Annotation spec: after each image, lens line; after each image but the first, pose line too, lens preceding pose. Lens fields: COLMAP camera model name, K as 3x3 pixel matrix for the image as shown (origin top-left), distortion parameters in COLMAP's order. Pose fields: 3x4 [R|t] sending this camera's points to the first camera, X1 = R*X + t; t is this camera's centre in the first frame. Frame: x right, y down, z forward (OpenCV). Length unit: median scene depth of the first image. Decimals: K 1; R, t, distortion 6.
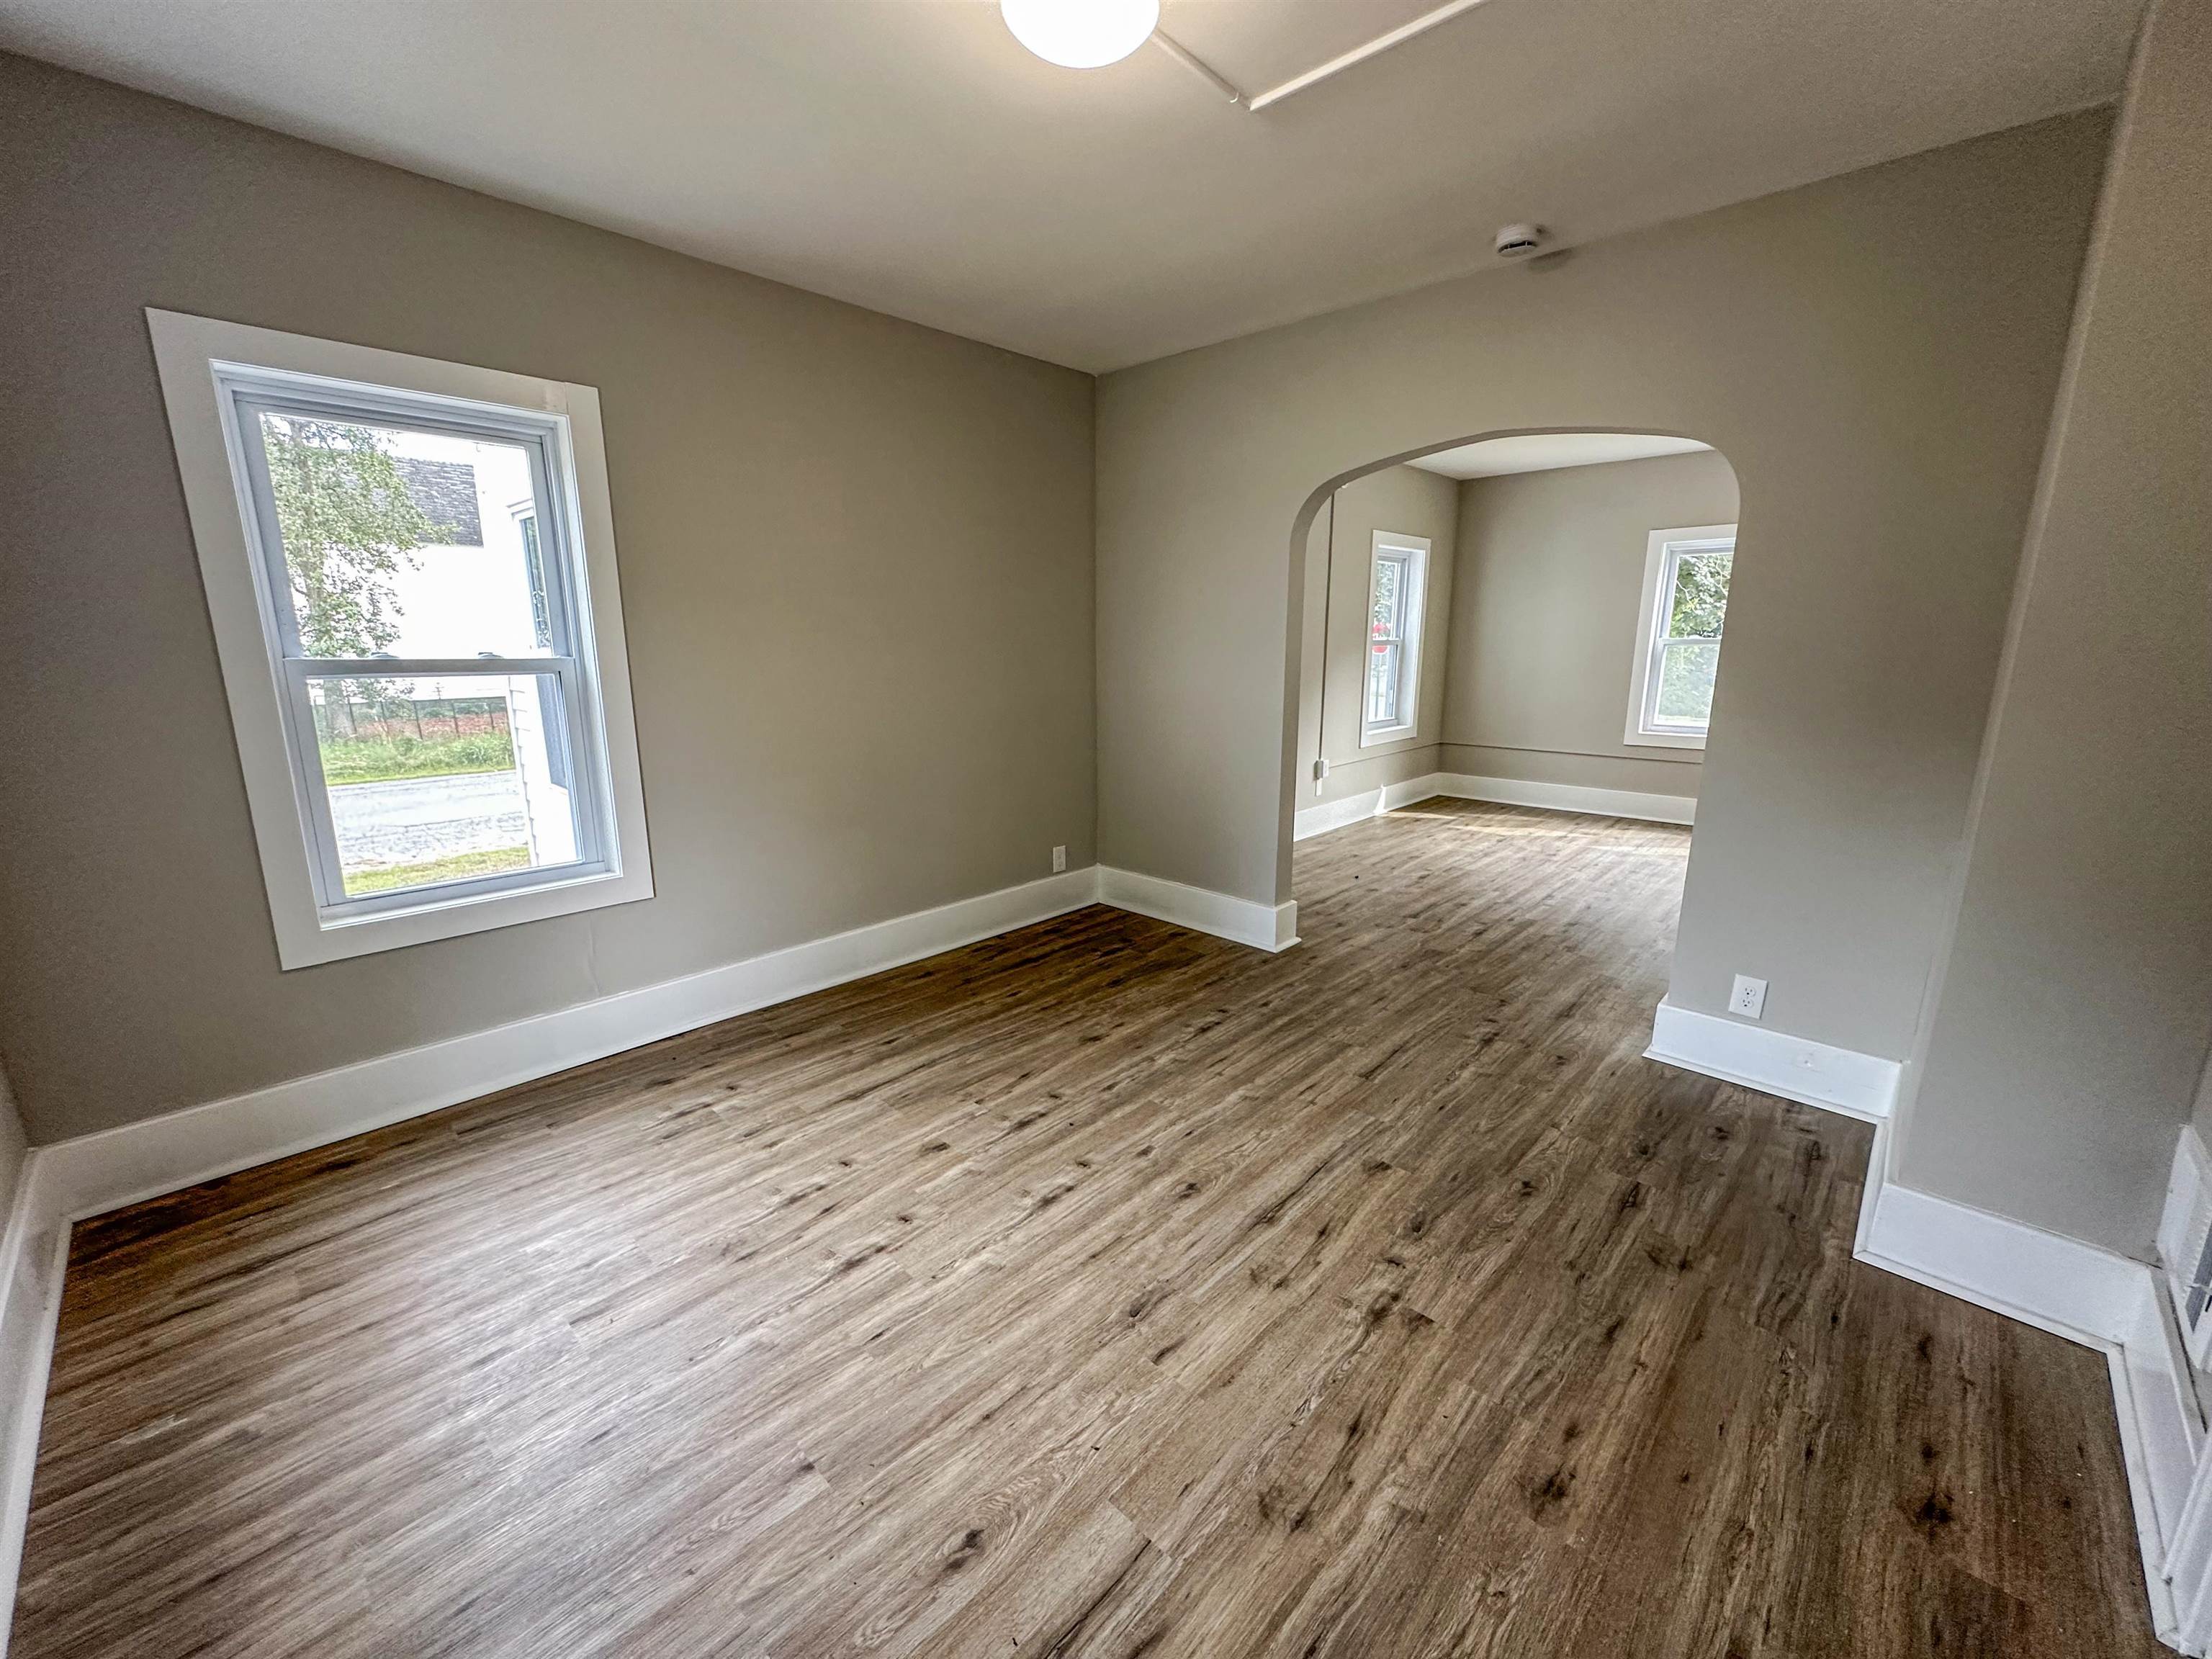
lens RADIAL K [[880.9, 0, 1110.4], [0, 880.9, 826.5], [0, 0, 1]] dist [-0.000341, 0.000221]
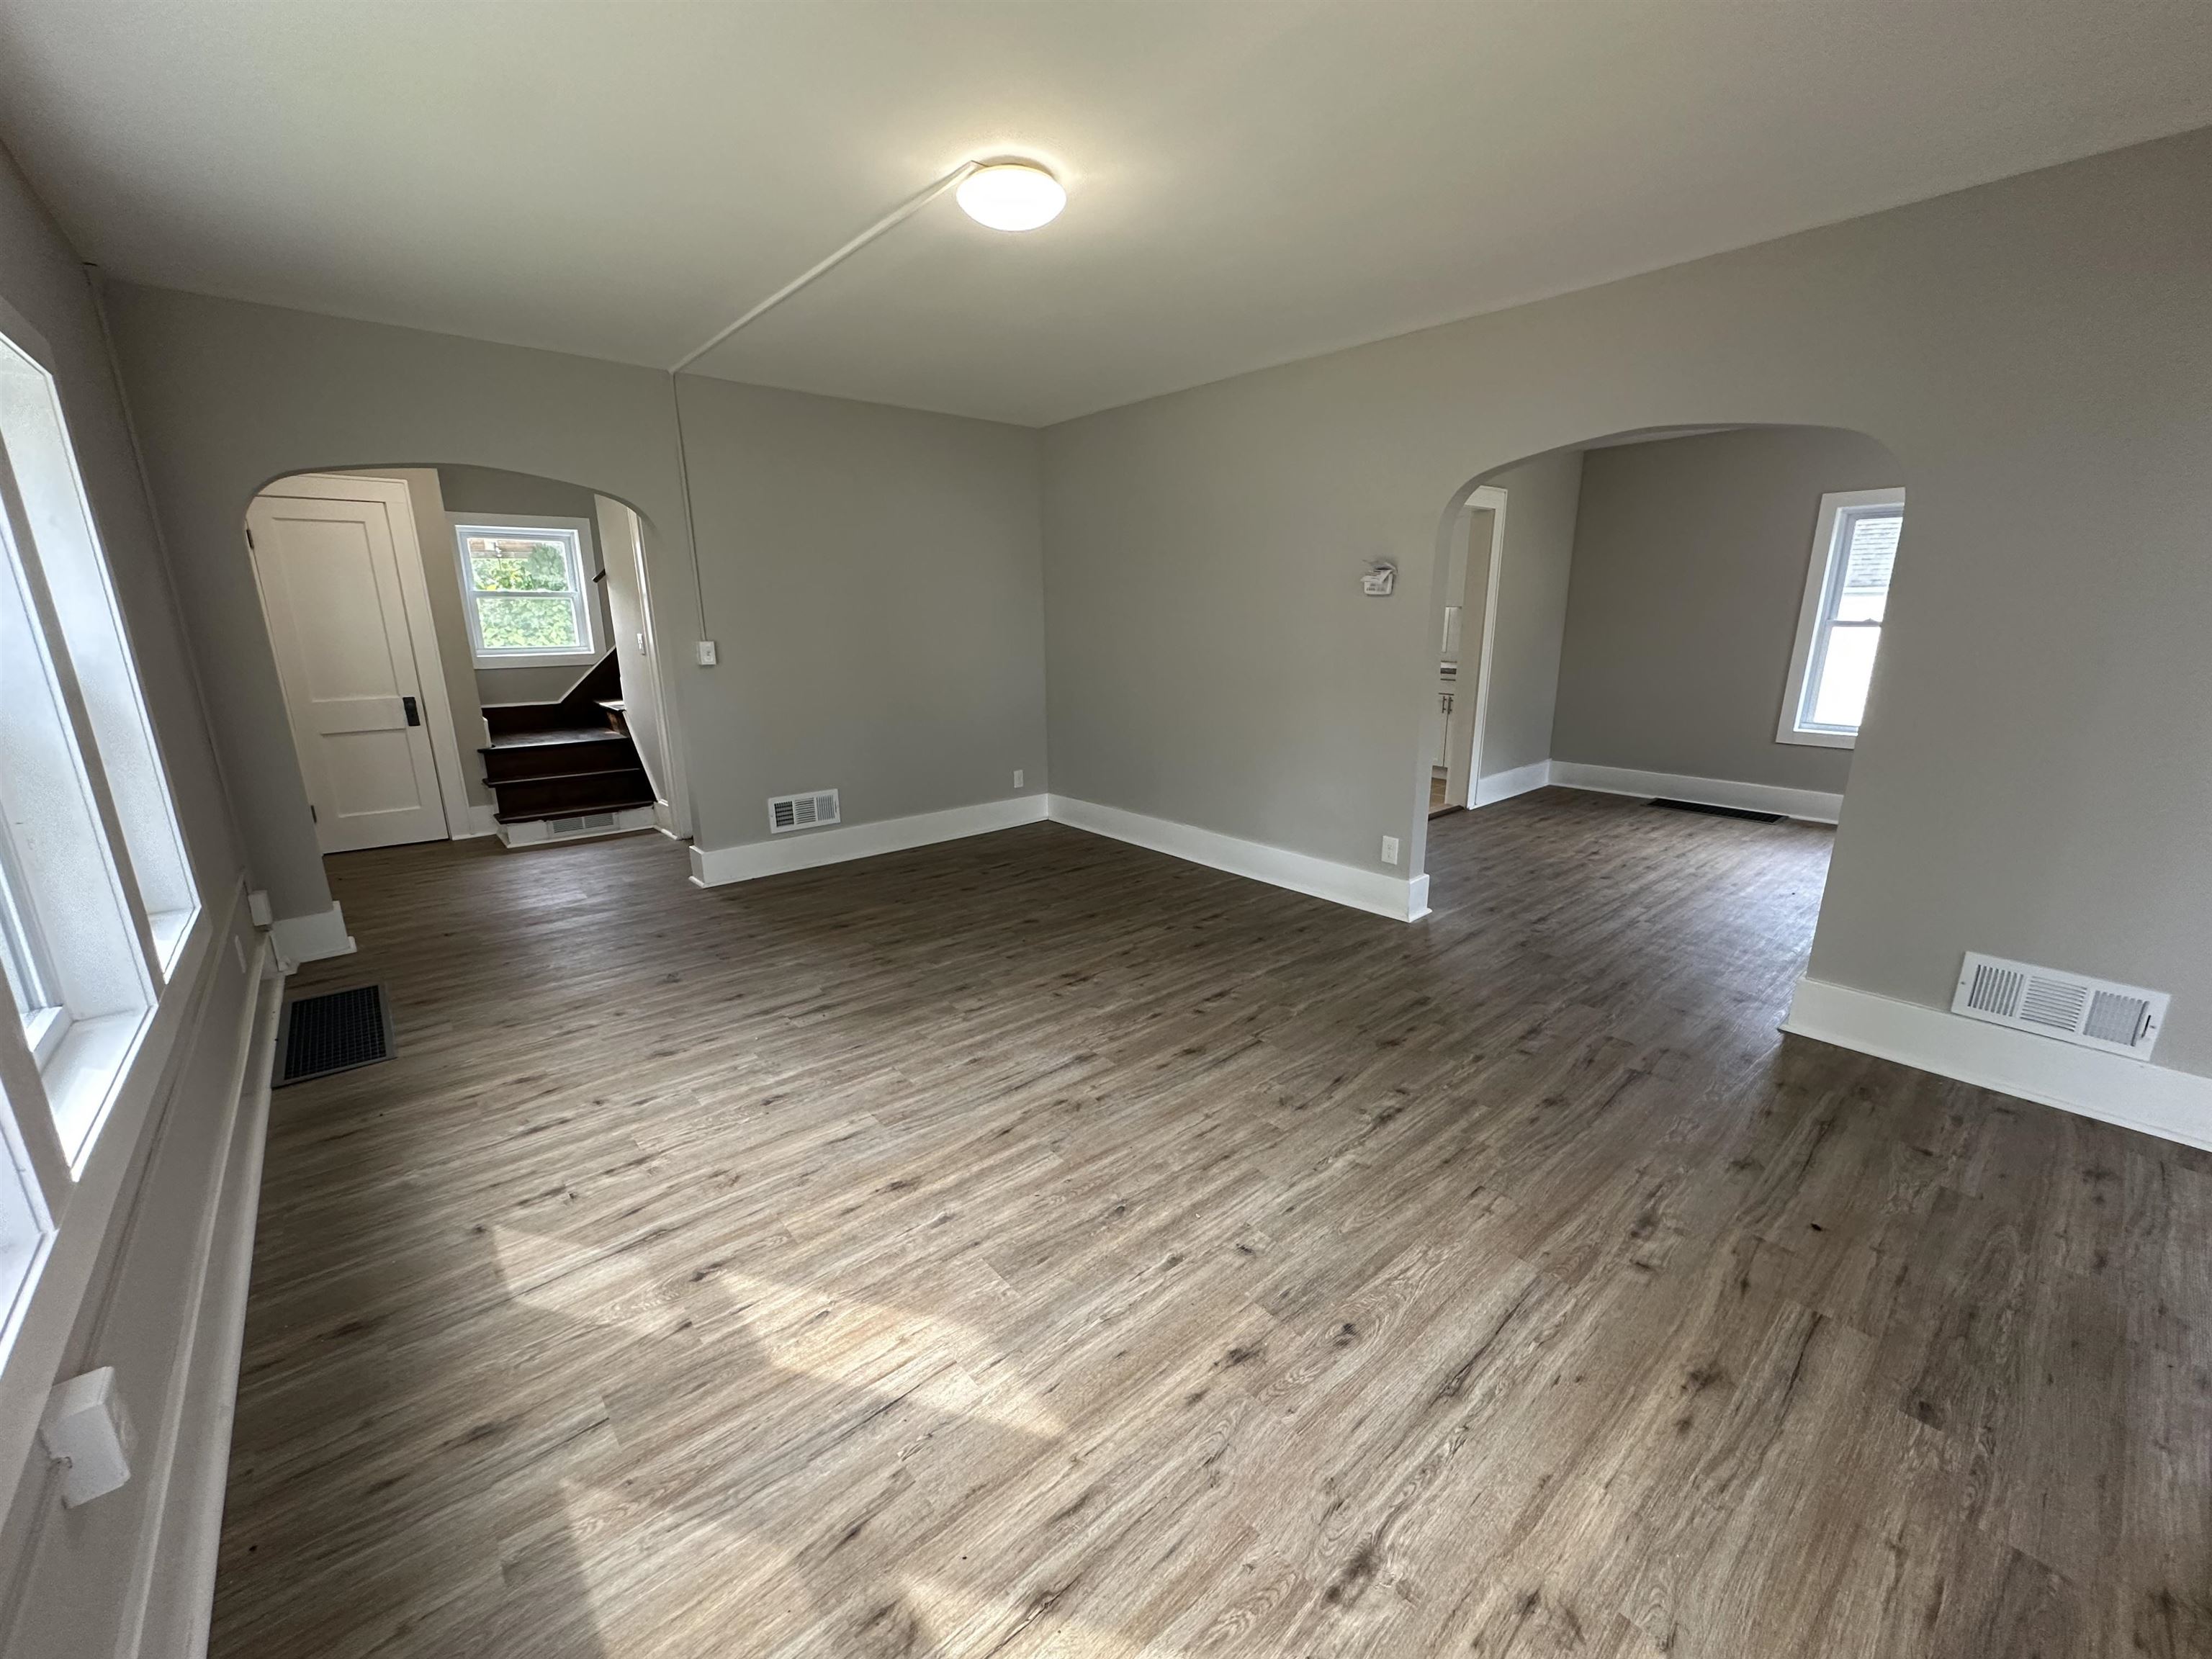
lens RADIAL K [[880.9, 0, 1104.5], [0, 880.9, 833.2], [0, 0, 1]] dist [-0.000341, 0.000221]
pose [[-0.994541, -0.017680, 0.102843, 1.117104], [0.030731, 0.892214, 0.450566, -0.592345], [-0.099723, 0.451267, -0.886800, 2.569893]]
